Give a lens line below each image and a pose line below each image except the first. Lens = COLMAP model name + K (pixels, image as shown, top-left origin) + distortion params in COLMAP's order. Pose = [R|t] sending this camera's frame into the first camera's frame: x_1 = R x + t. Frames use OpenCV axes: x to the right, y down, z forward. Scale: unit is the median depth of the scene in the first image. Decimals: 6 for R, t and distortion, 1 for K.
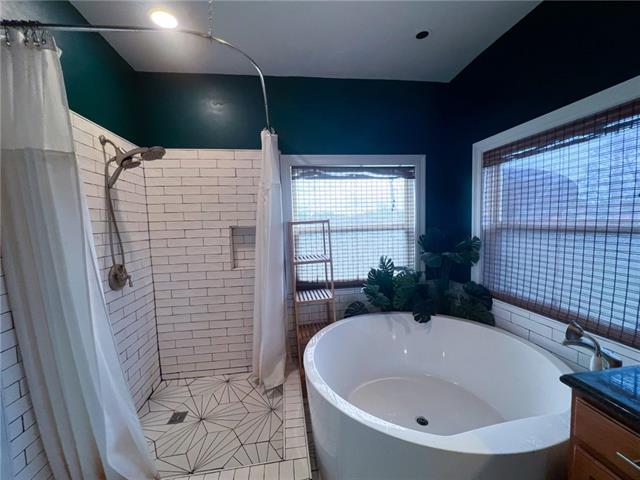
lens RADIAL K [[258.3, 0, 319.8], [0, 258.3, 239.6], [0, 0, 1]] dist [-0.001574, -0.000055]
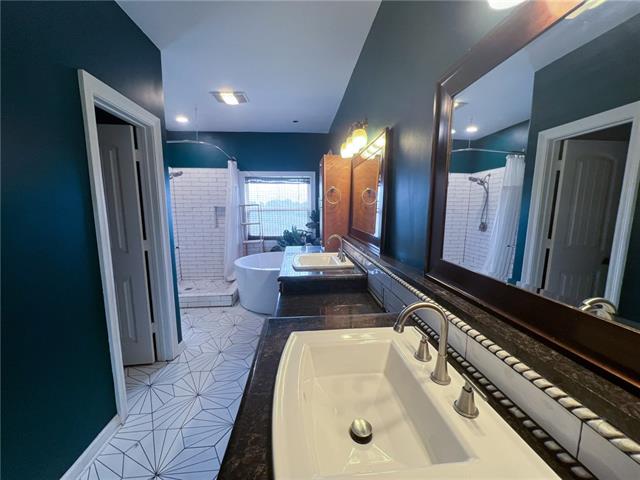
lens RADIAL K [[256.8, 0, 319.7], [0, 256.8, 241.4], [0, 0, 1]] dist [0.000335, 0.000005]
pose [[0.997656, 0.038925, -0.056288, 0.599320], [-0.034983, 0.996976, 0.069386, 0.053700], [0.058818, -0.067254, 0.996001, -0.973368]]
